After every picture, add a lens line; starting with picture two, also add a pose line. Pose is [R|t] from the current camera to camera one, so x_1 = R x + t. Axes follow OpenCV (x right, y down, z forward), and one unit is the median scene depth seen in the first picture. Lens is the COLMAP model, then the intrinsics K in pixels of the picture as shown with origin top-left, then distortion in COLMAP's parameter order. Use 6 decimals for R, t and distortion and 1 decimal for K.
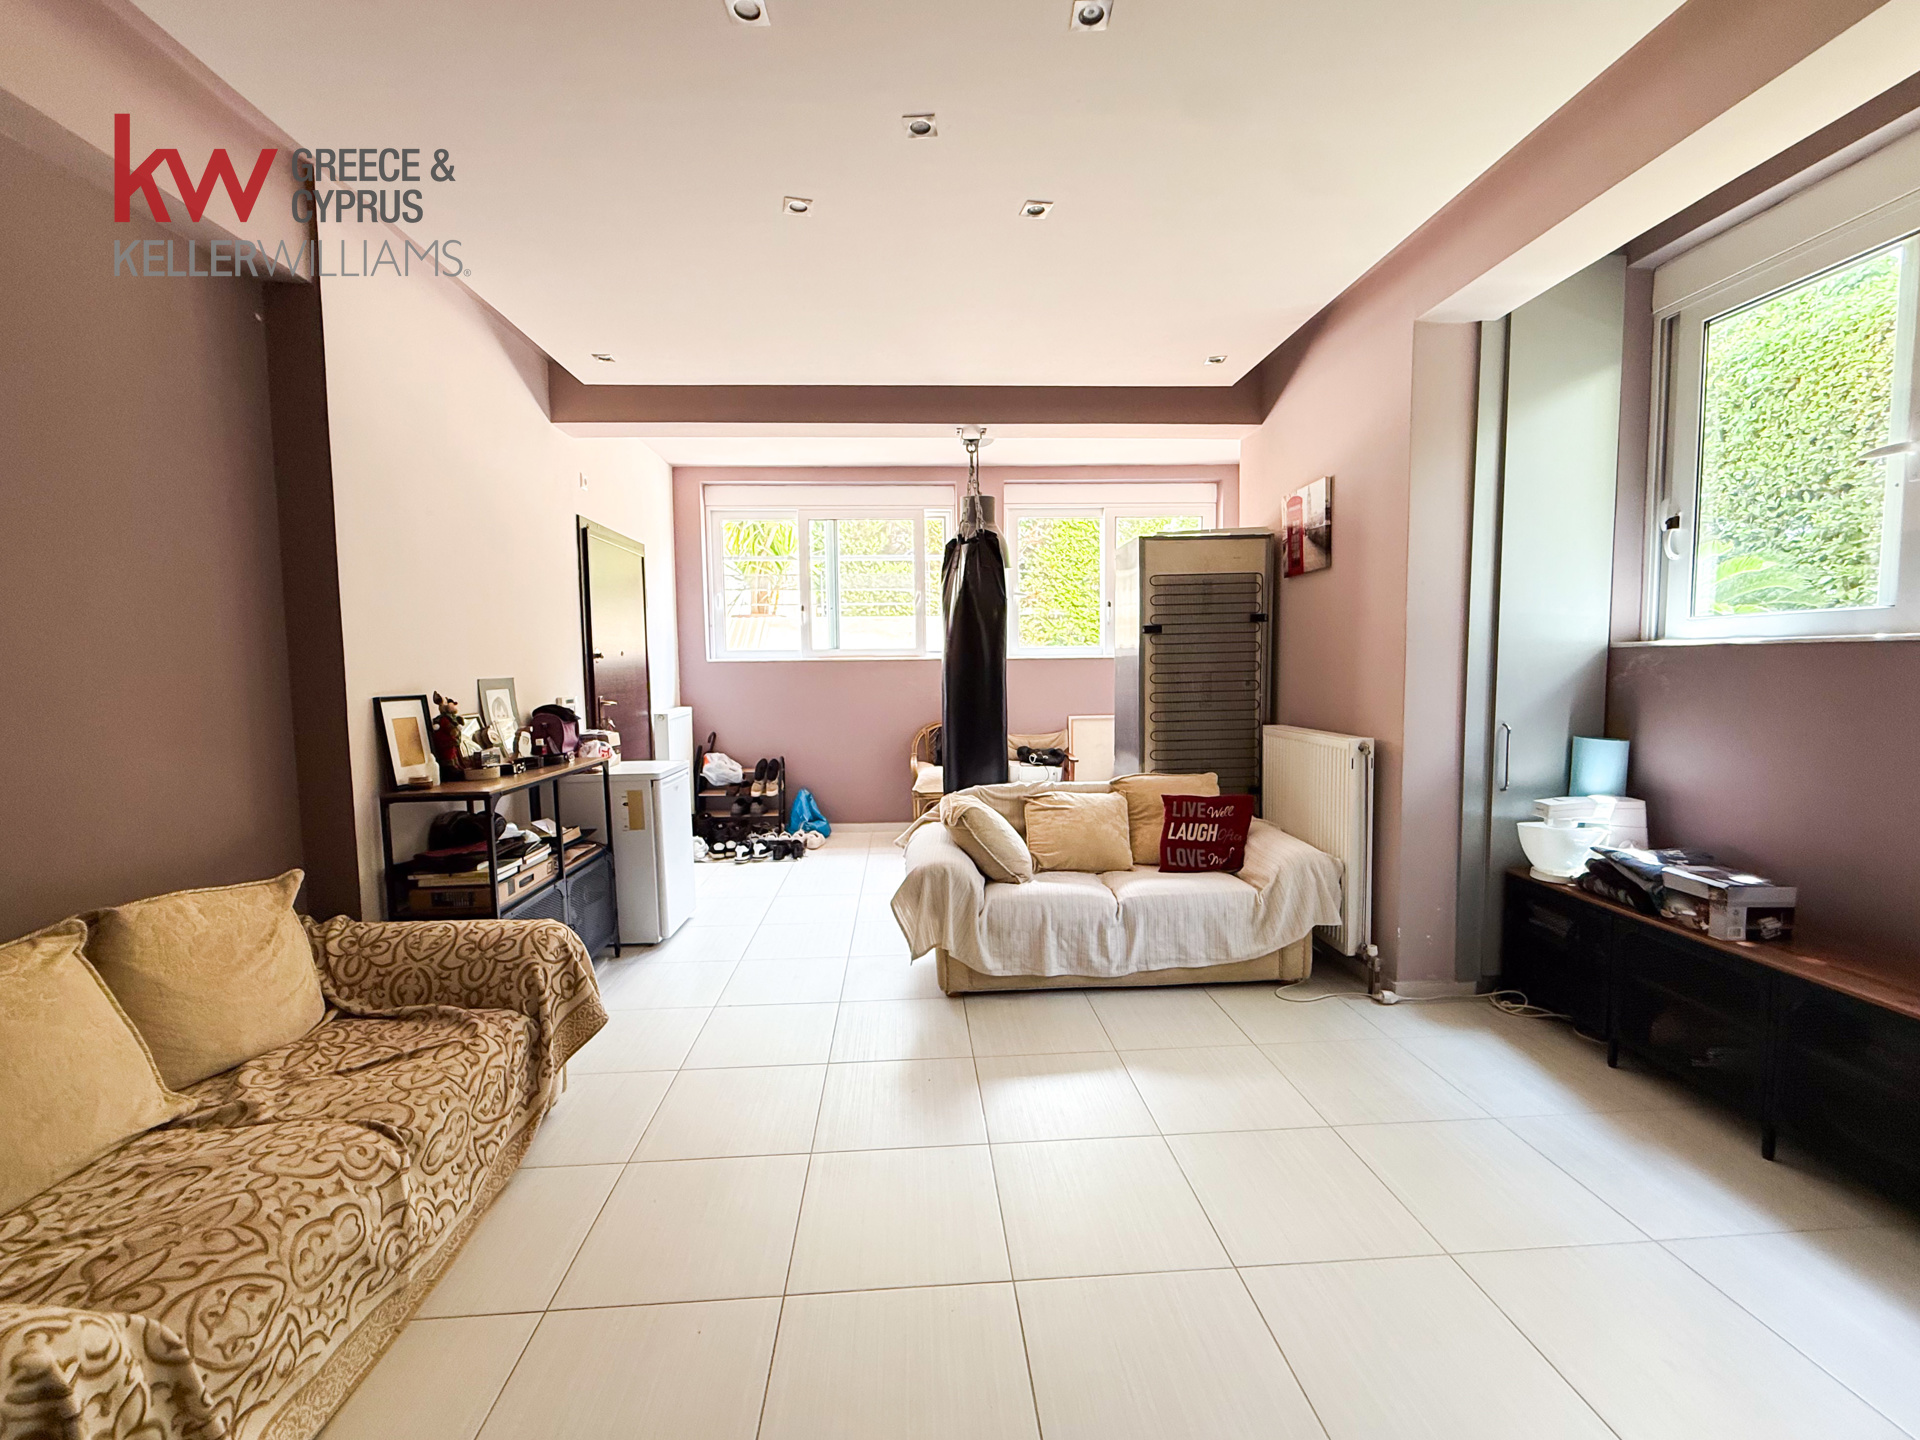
lens RADIAL K [[781.3, 0, 951.5], [0, 781.3, 721.7], [0, 0, 1]] dist [0.001577, 0.000079]
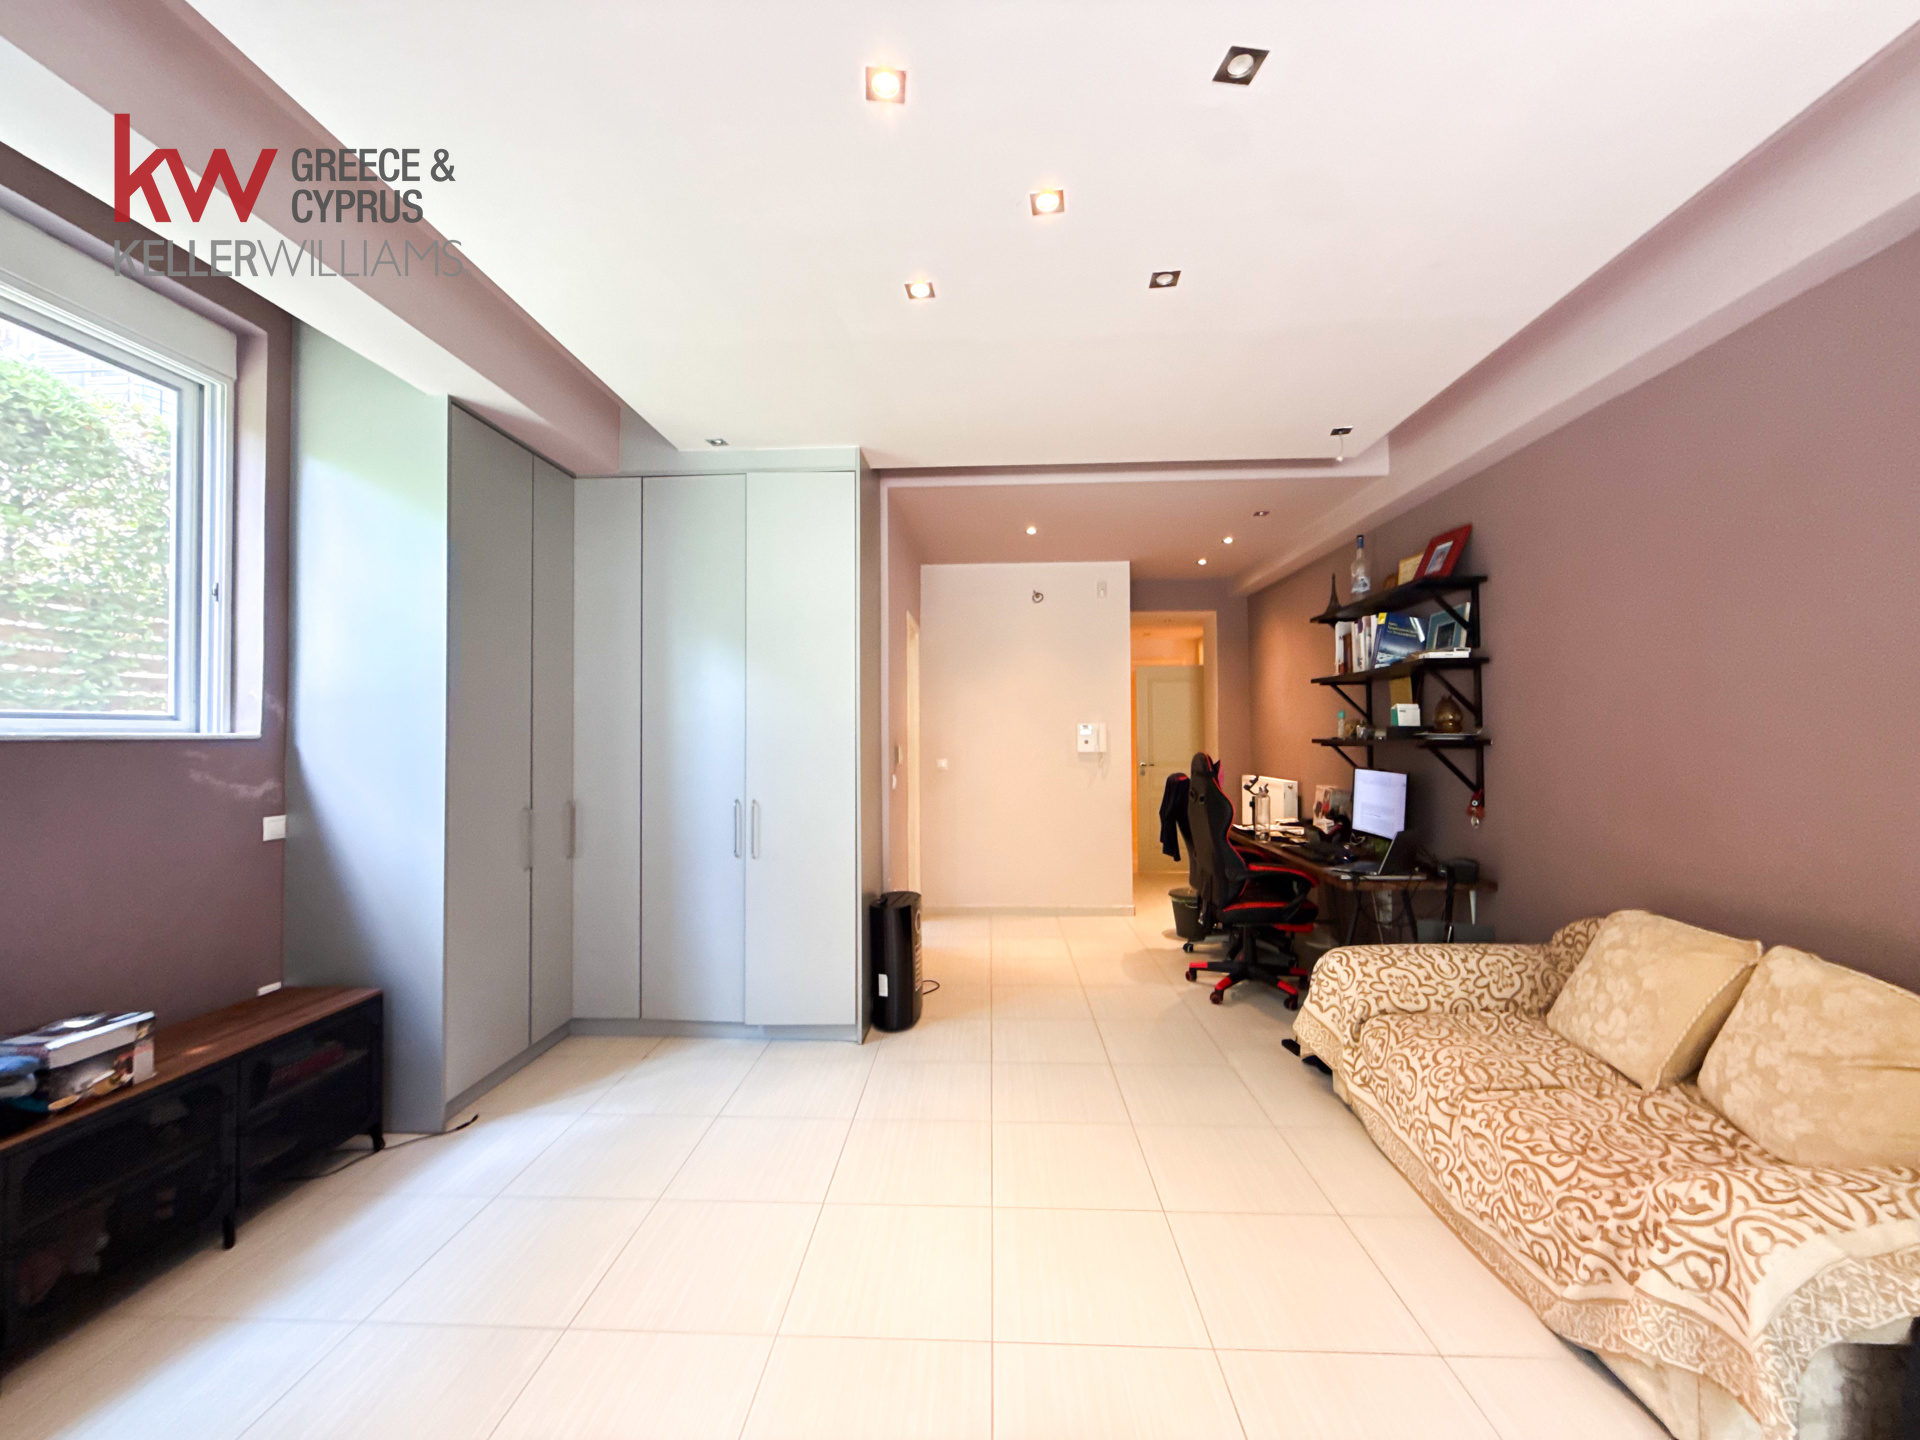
lens RADIAL K [[781.3, 0, 951.5], [0, 781.3, 721.7], [0, 0, 1]] dist [0.001577, 0.000079]
pose [[-0.993540, 0.020012, 0.111702, -0.012584], [0.026076, 0.998249, 0.053093, -0.152863], [-0.110444, 0.055662, -0.992322, 1.882550]]
